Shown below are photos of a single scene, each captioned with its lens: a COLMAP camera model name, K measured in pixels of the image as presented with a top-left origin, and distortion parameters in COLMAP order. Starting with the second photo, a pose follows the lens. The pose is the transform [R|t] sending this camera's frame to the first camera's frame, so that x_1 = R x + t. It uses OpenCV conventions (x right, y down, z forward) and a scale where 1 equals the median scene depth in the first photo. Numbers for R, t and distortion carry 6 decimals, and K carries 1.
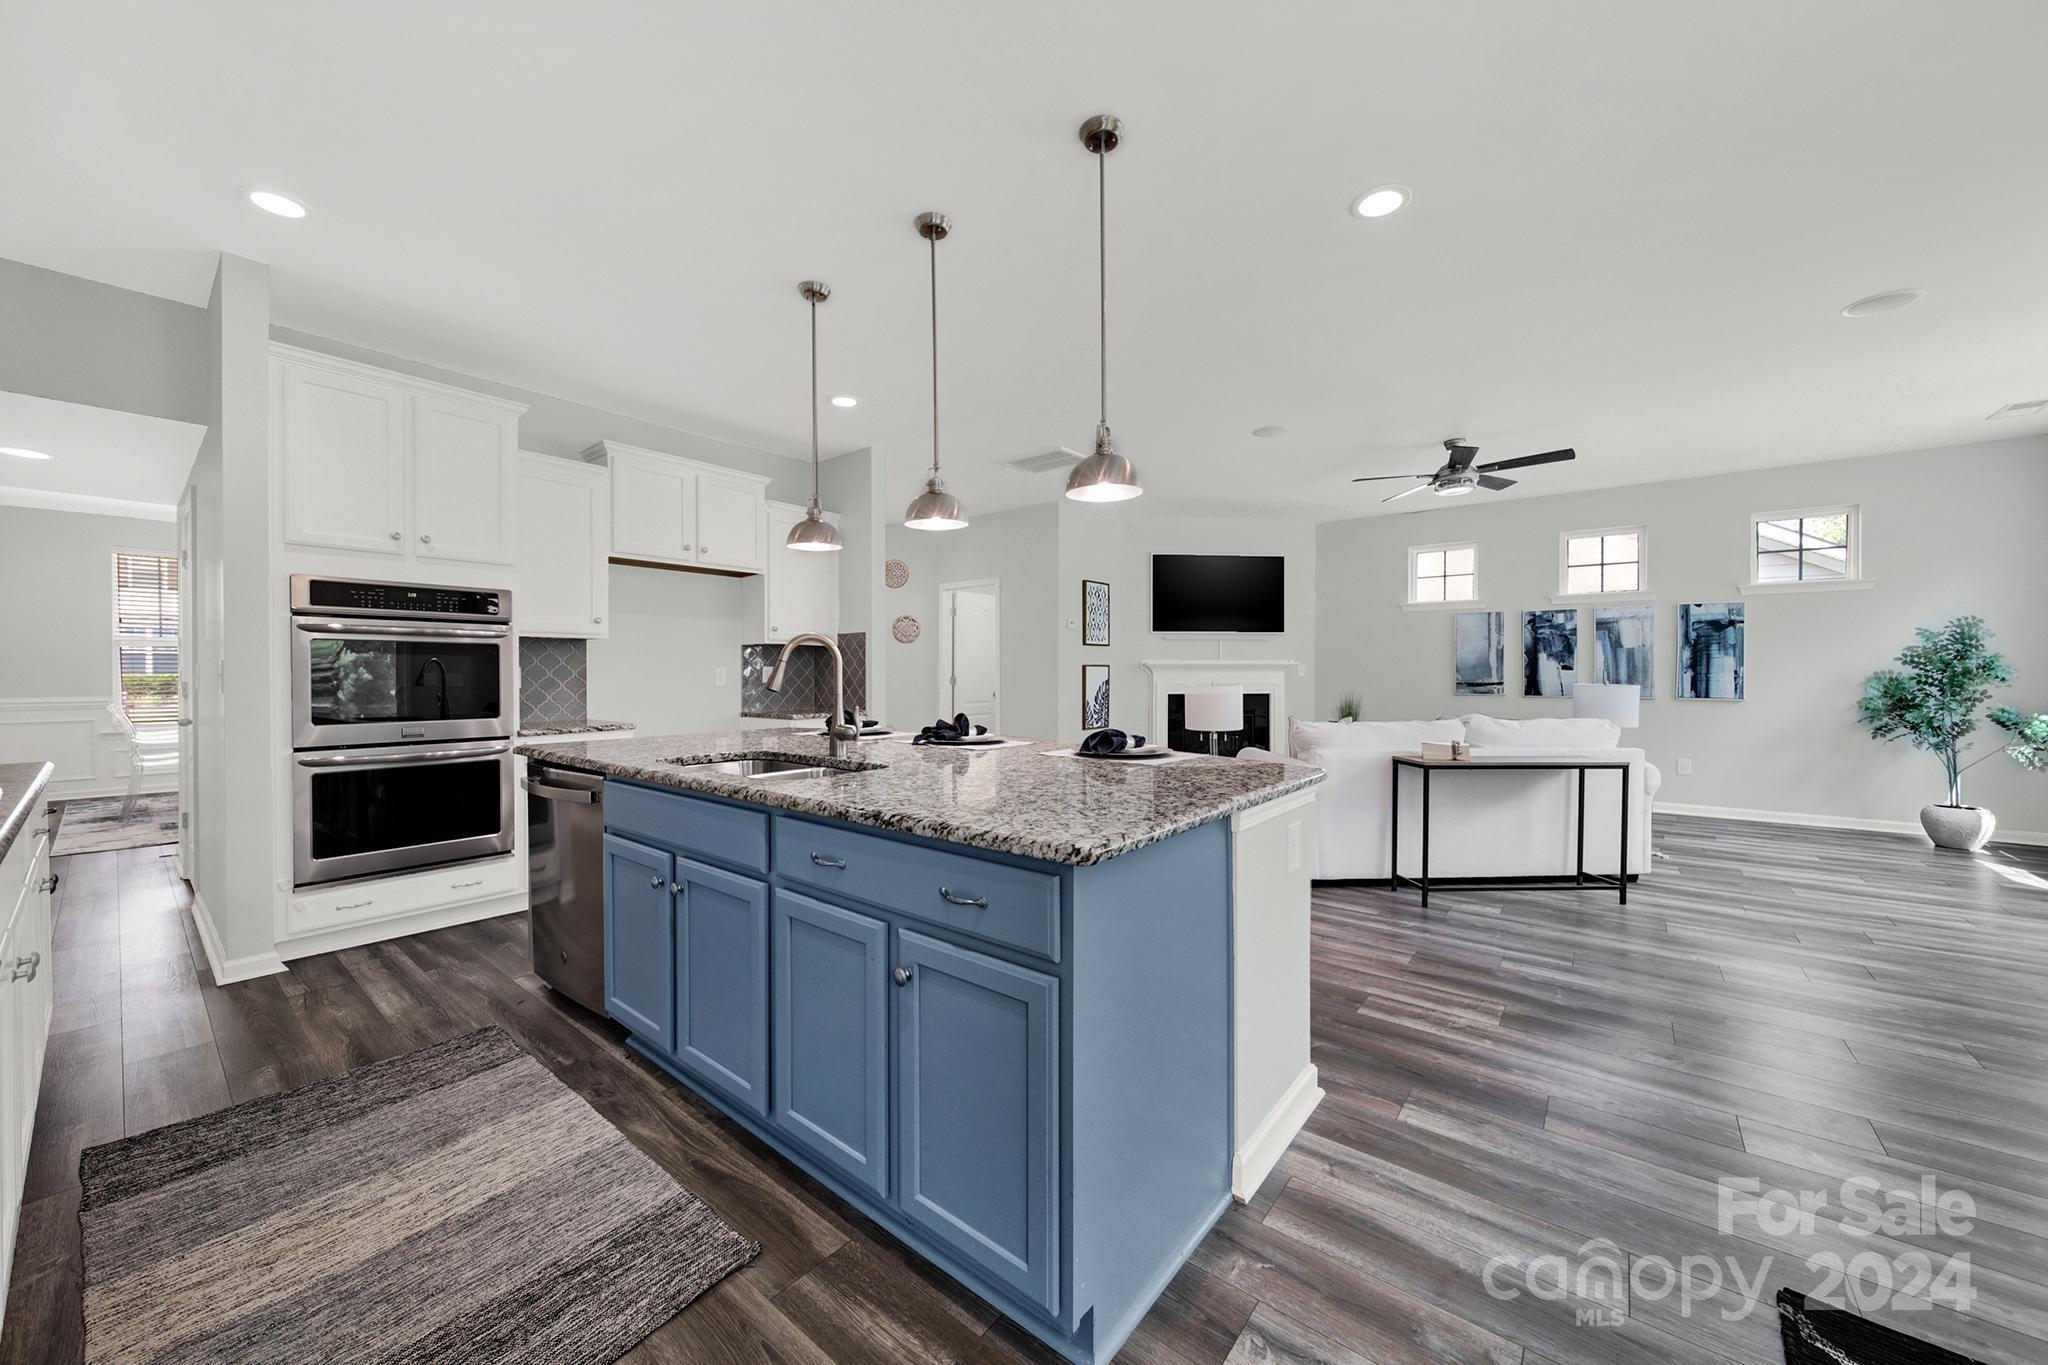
lens RADIAL K [[749.9, 0, 1014.7], [0, 749.9, 679.3], [0, 0, 1]] dist [0.001952, -0.000355]
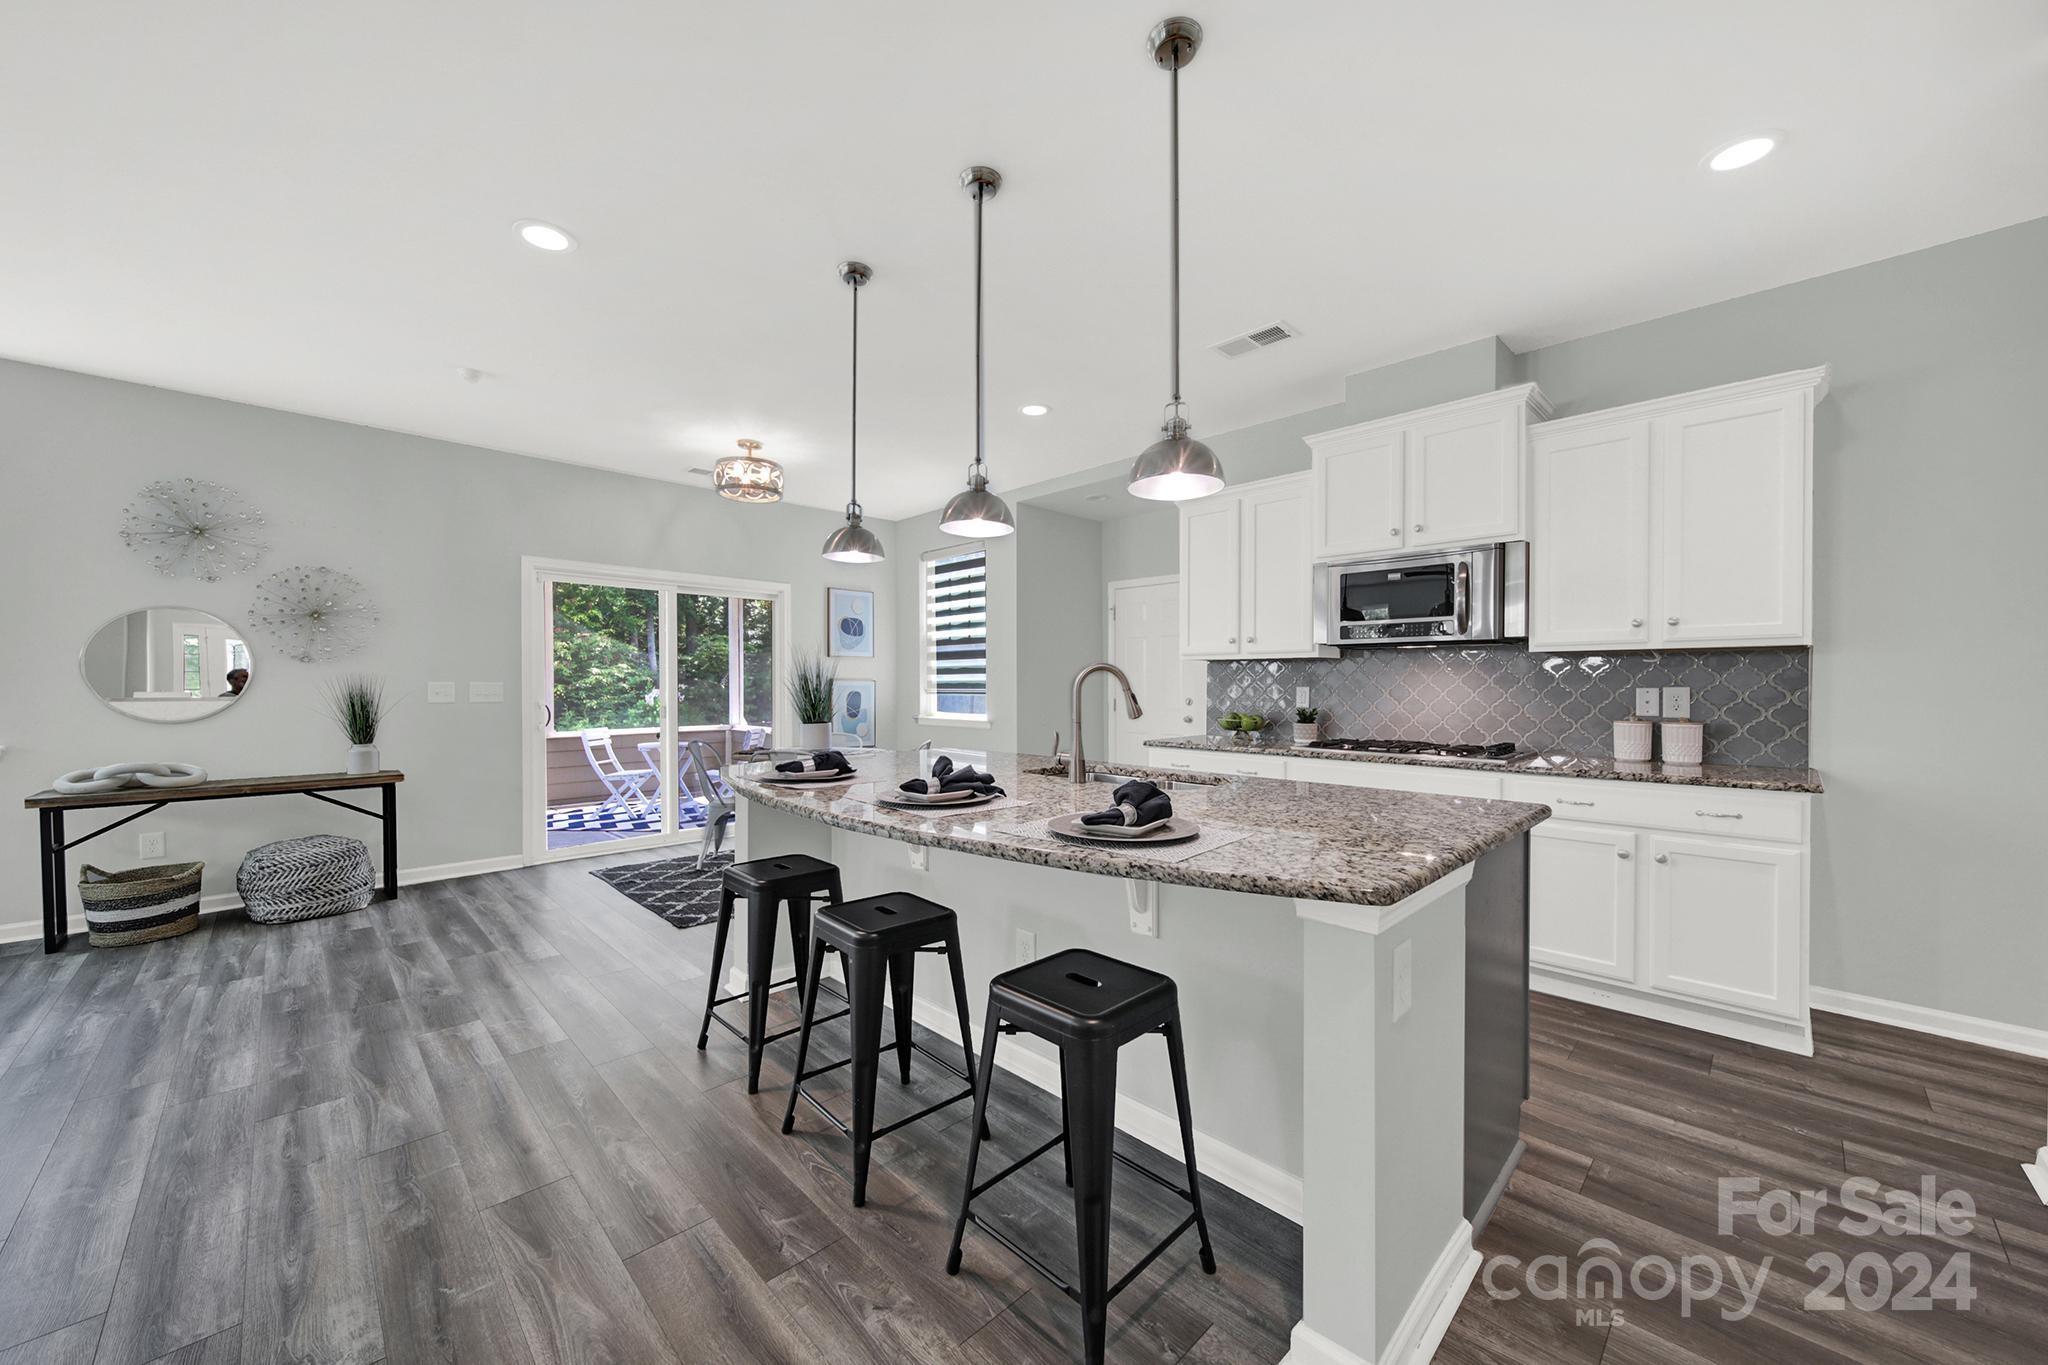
lens RADIAL K [[749.9, 0, 1025.1], [0, 749.9, 686.5], [0, 0, 1]] dist [0.001952, -0.000355]
pose [[-0.994794, 0.000435, 0.101904, -0.102011], [0.001696, 0.999923, 0.012287, -0.016220], [-0.101891, 0.012396, -0.994718, 0.769034]]
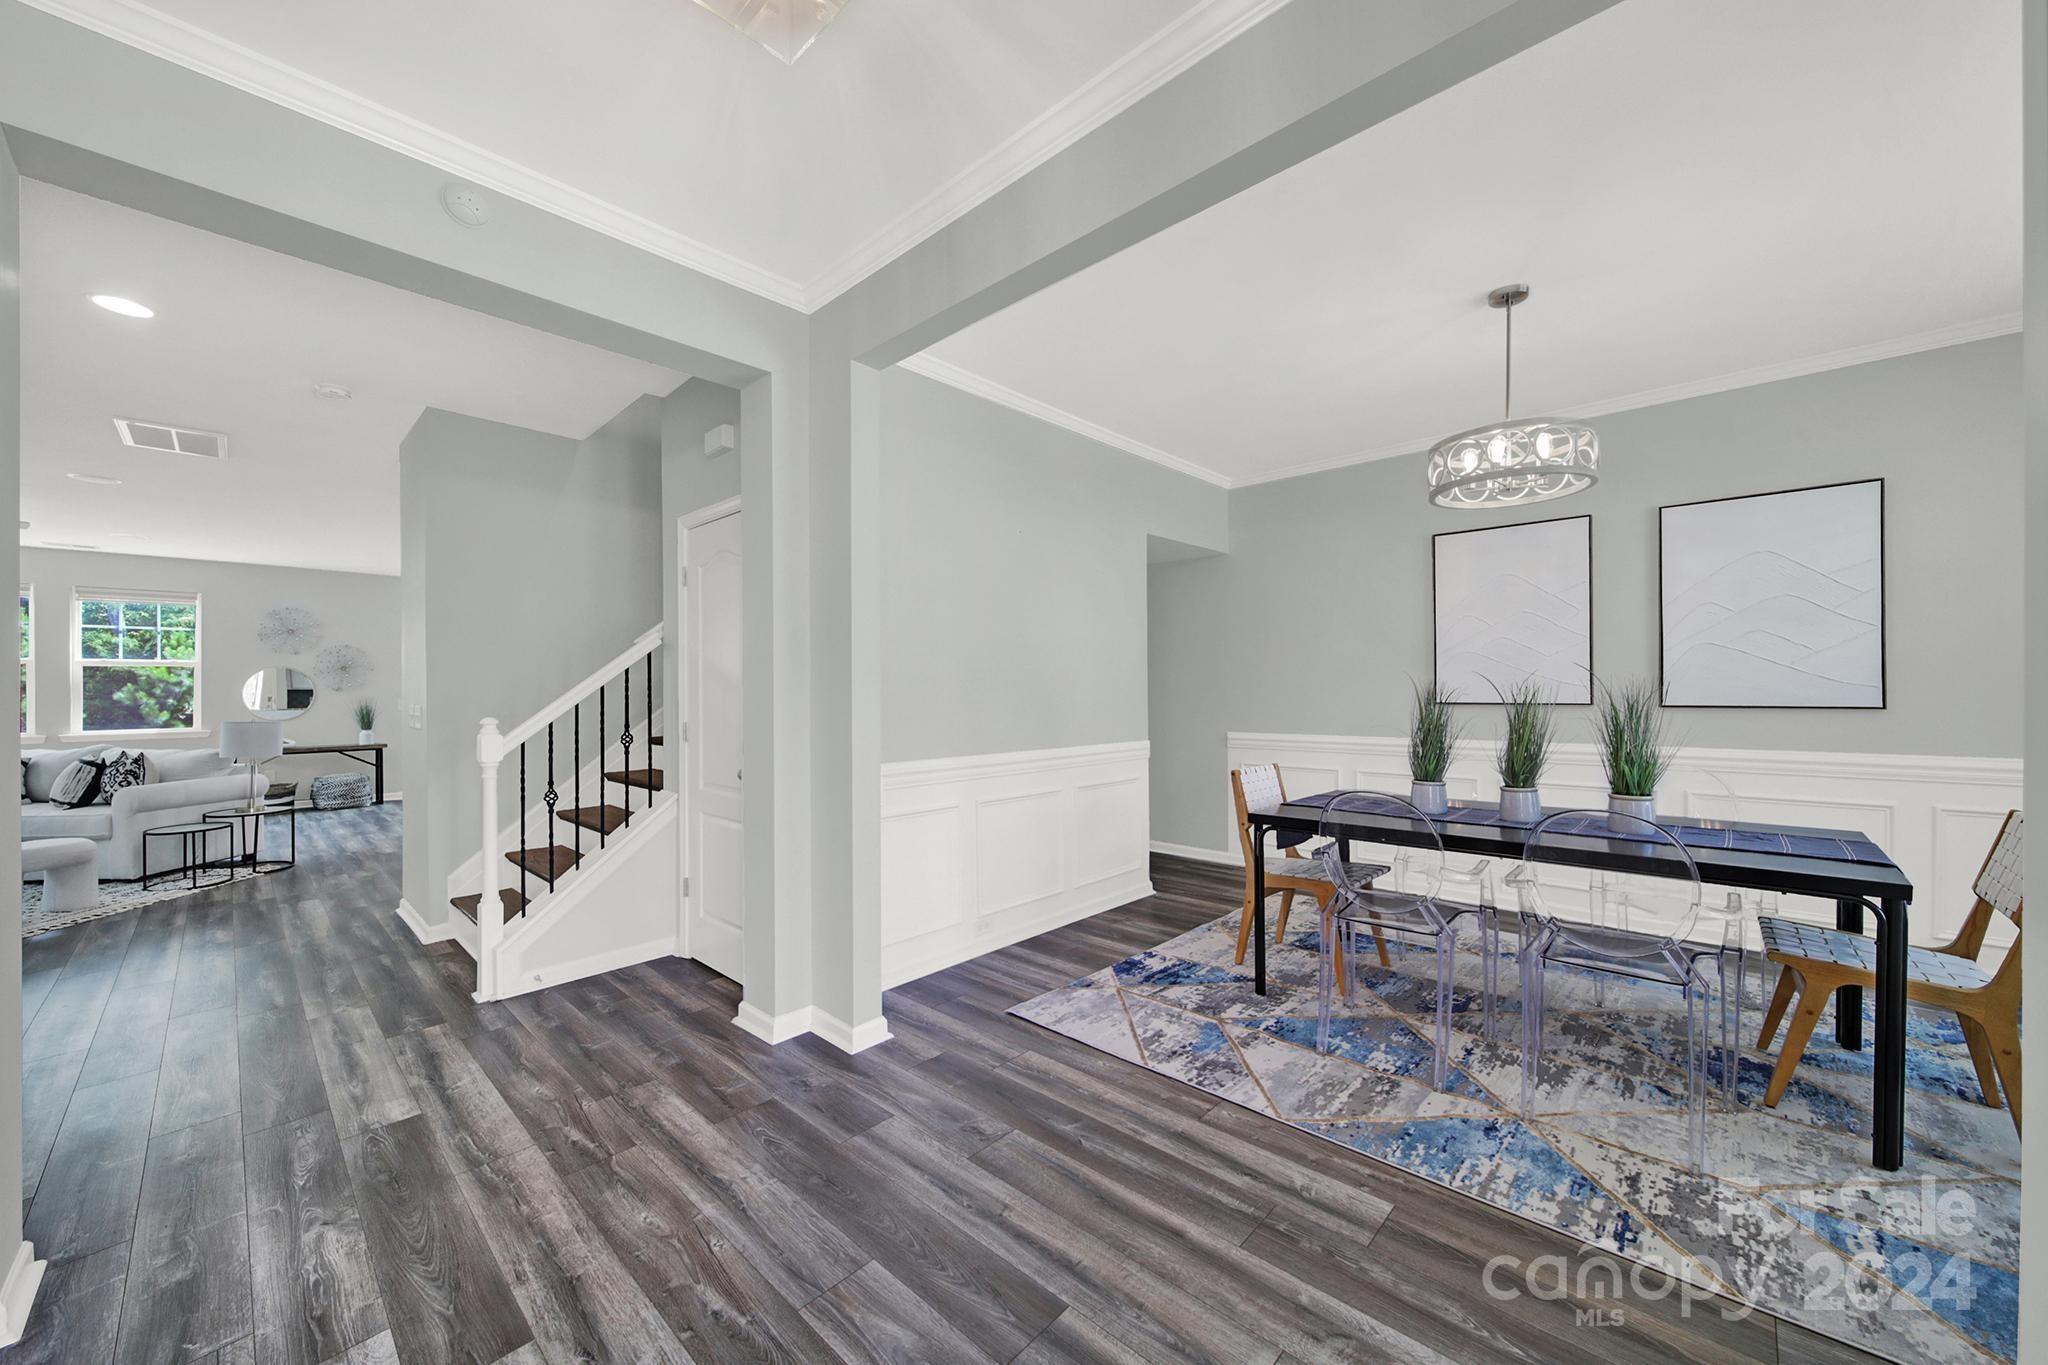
lens RADIAL K [[749.9, 0, 1007.4], [0, 749.9, 692.2], [0, 0, 1]] dist [0.001952, -0.000355]
pose [[-0.997191, 0.009137, 0.074339, -0.746589], [0.009809, 0.999914, 0.008681, -0.028108], [-0.074253, 0.009386, -0.997195, 1.475741]]
